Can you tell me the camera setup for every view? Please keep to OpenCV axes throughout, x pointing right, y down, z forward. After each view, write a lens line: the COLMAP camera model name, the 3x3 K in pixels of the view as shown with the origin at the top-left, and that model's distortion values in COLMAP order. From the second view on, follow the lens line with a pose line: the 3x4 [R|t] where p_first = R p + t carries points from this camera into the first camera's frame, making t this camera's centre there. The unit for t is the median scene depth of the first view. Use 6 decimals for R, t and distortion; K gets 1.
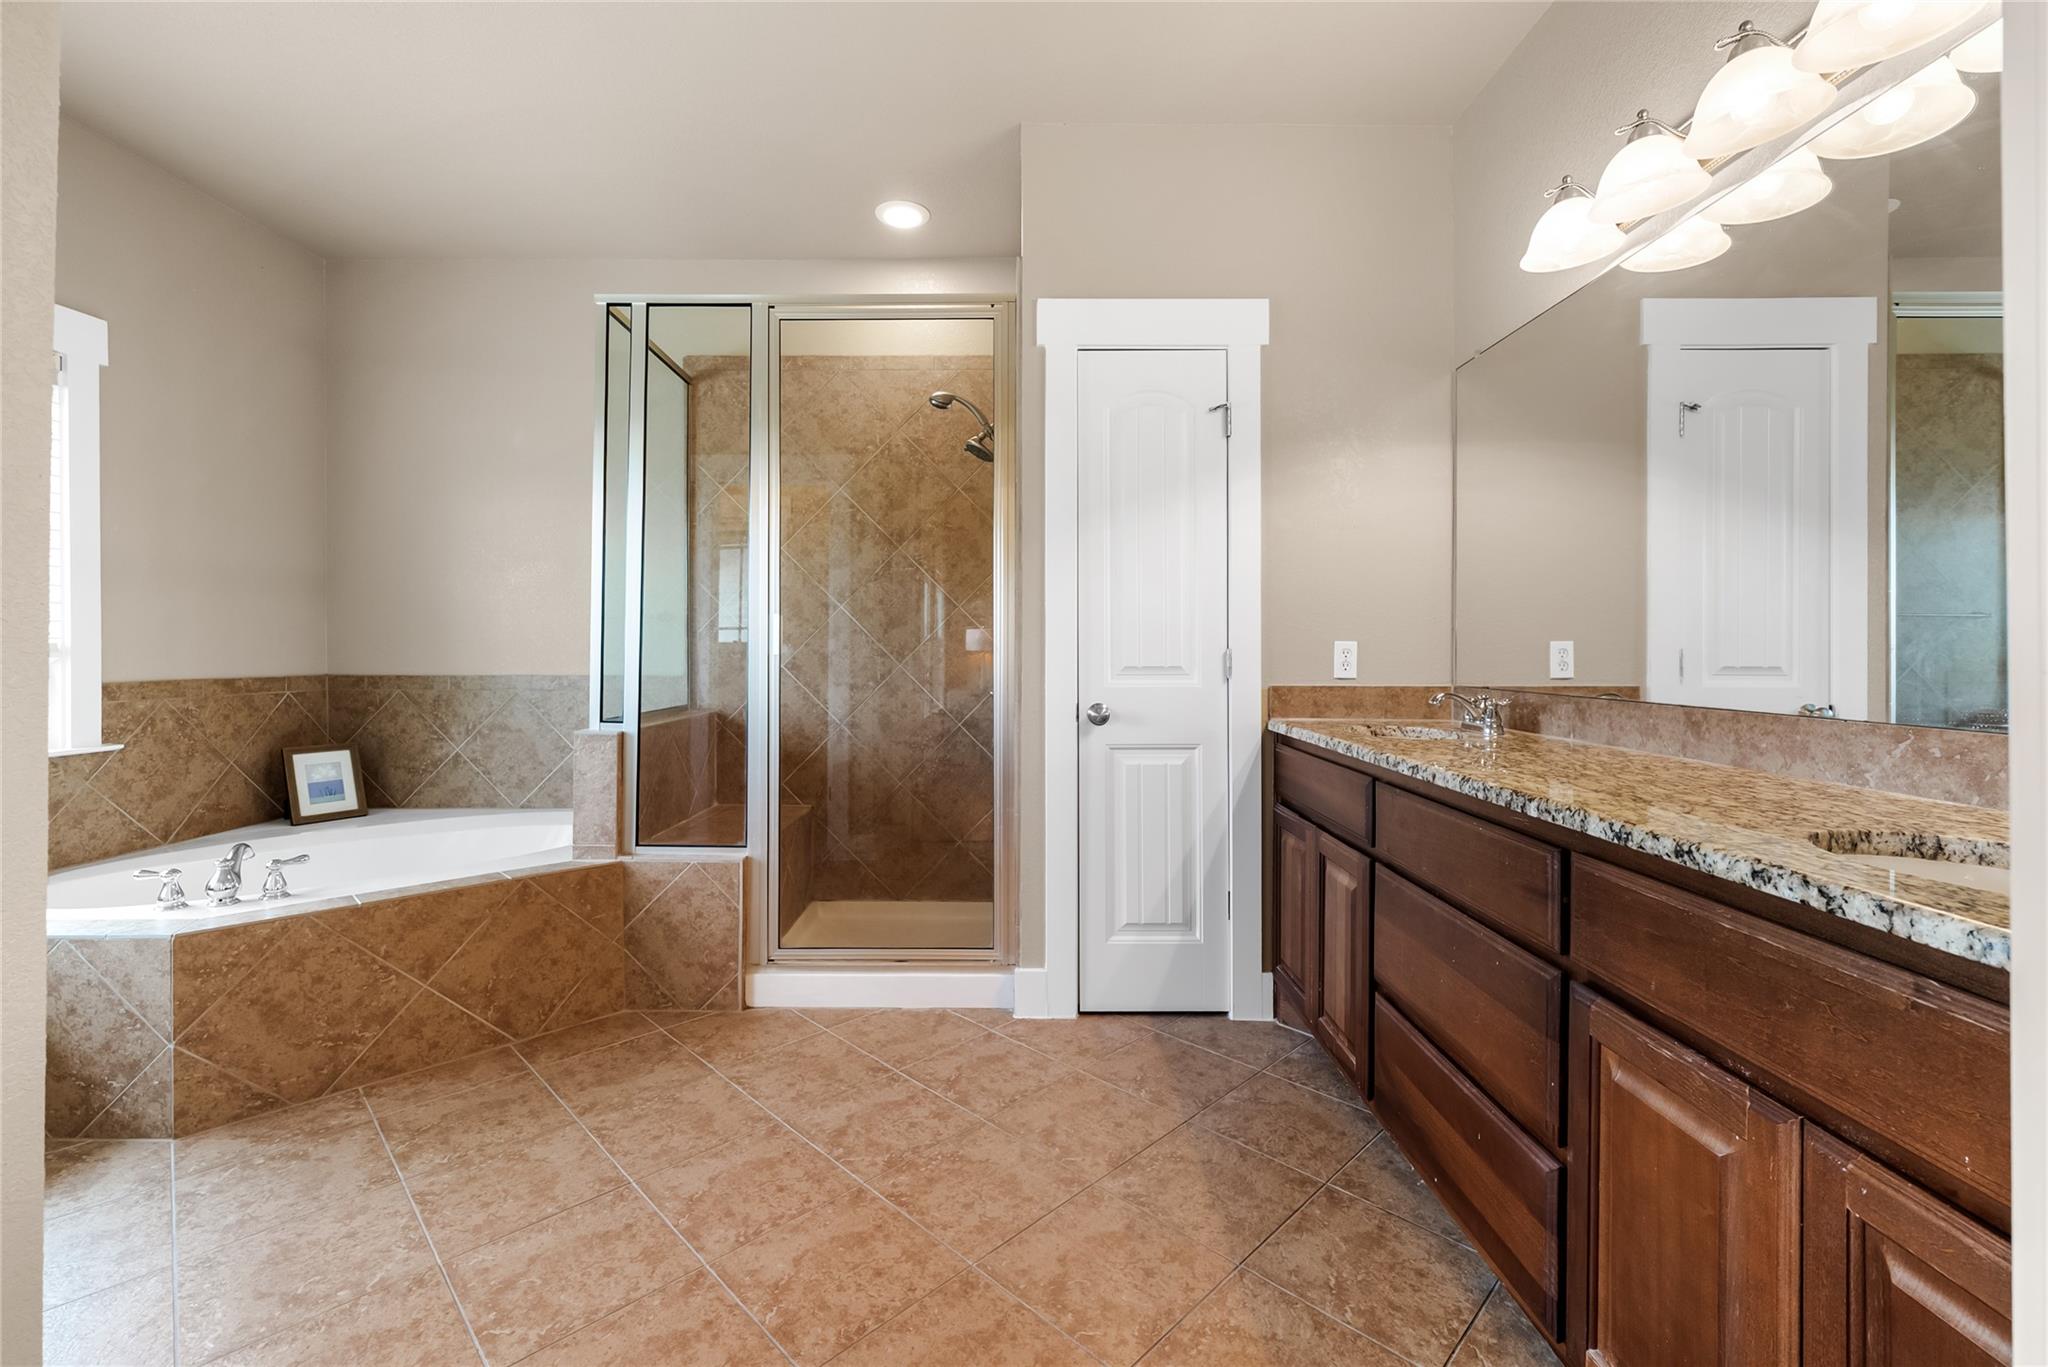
lens RADIAL K [[845.3, 0, 1015.5], [0, 845.3, 645.8], [0, 0, 1]] dist [-0.002904, 0.000044]
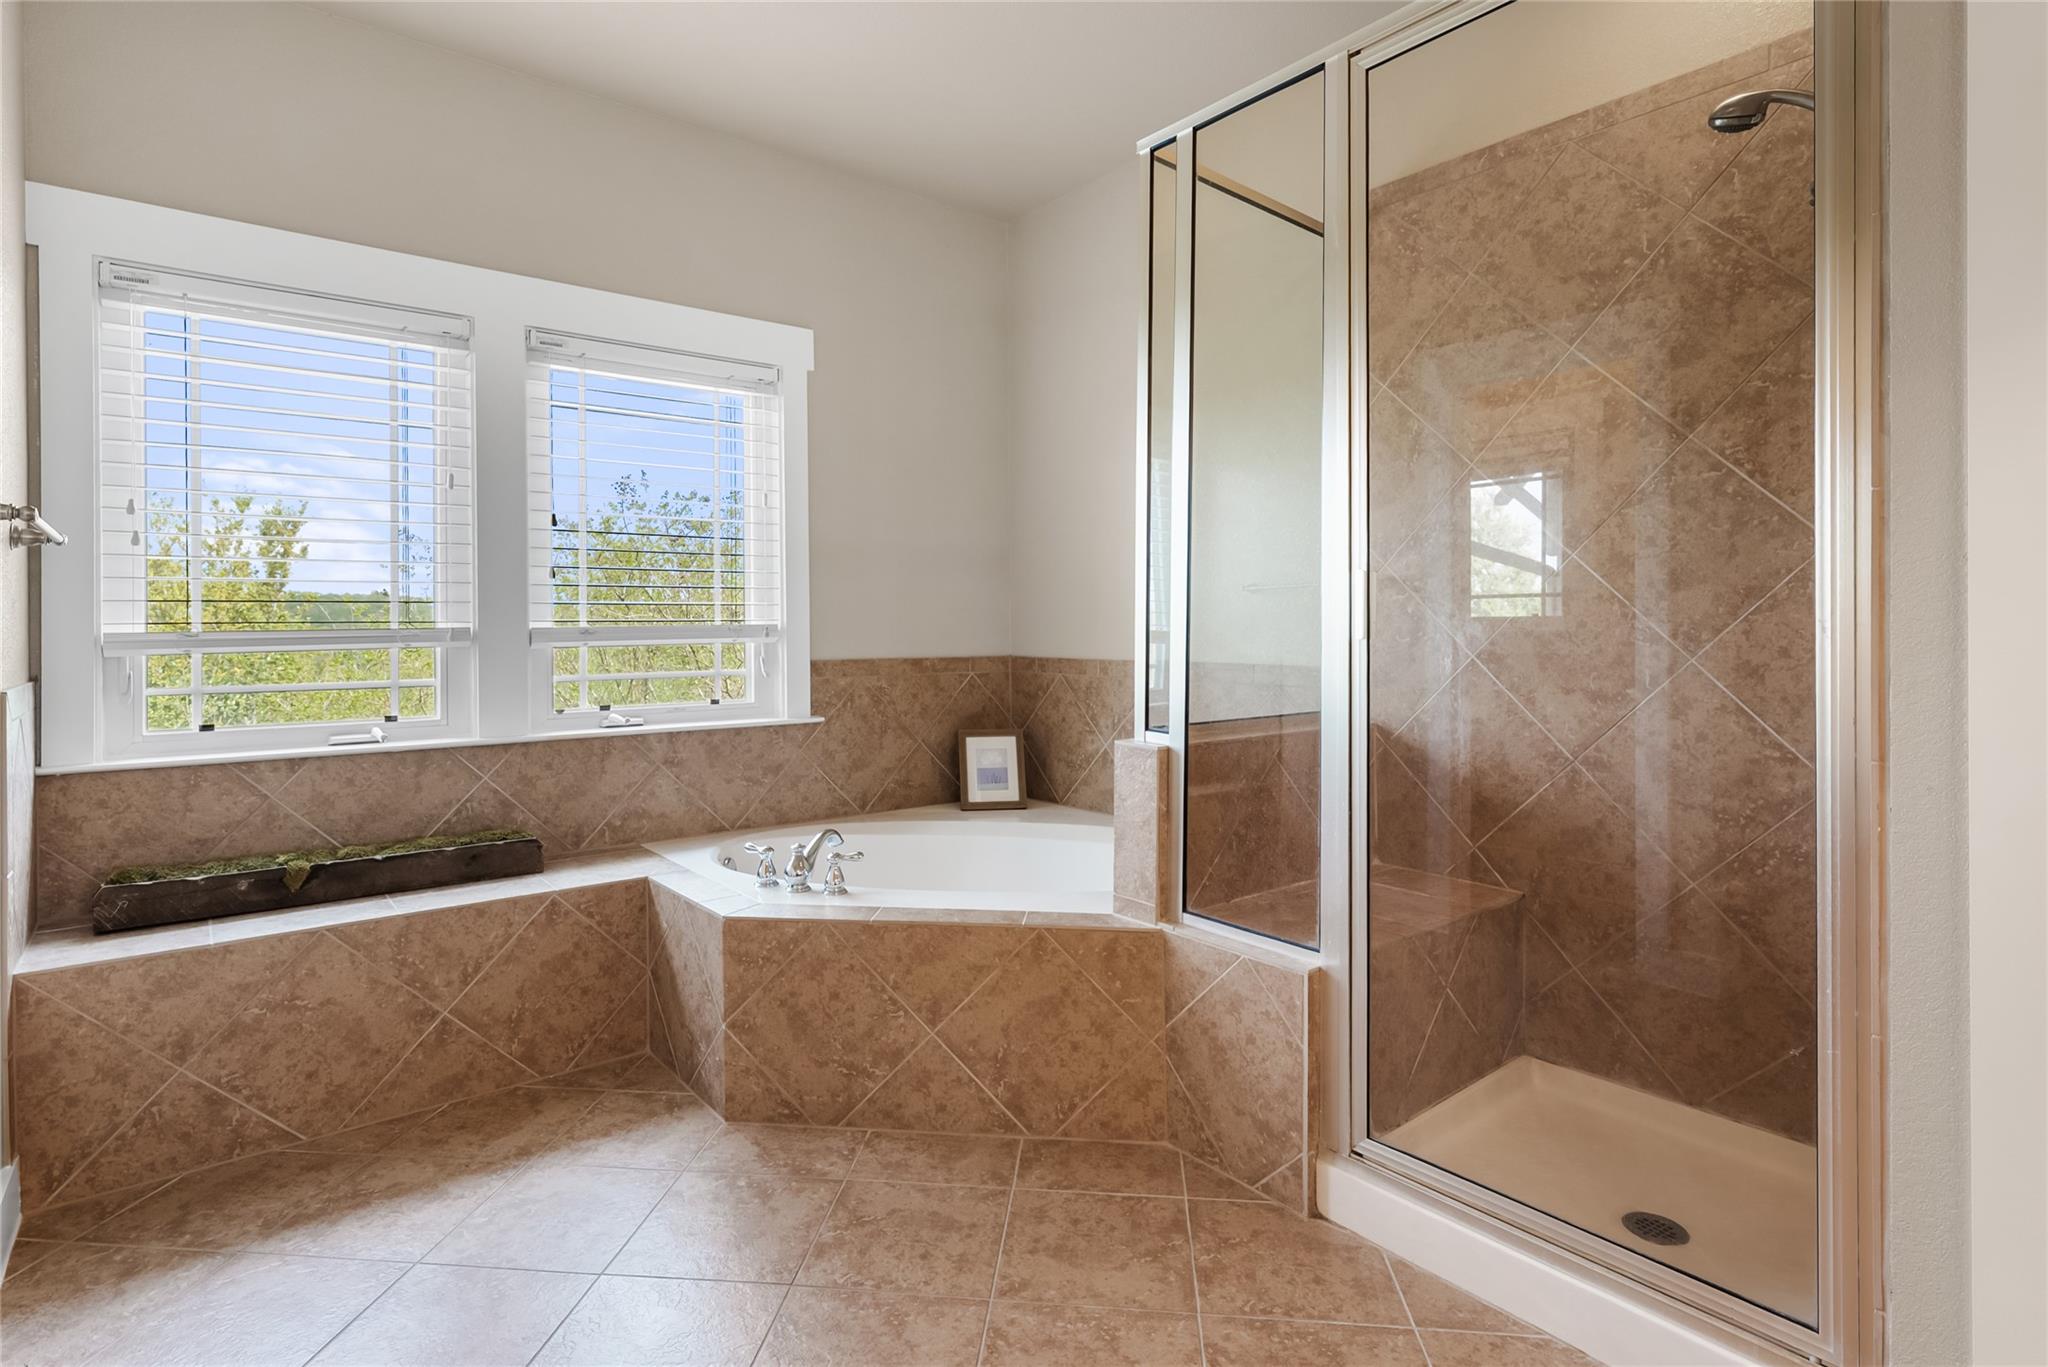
lens RADIAL K [[1020.7, 0, 1027.8], [0, 1020.7, 626.9], [0, 0, 1]] dist [0.002031, 0.000132]
pose [[0.639262, -0.001627, -0.768988, 0.118547], [0.004248, 0.999990, 0.001416, -0.000040], [0.768978, -0.004172, 0.639262, 0.369459]]
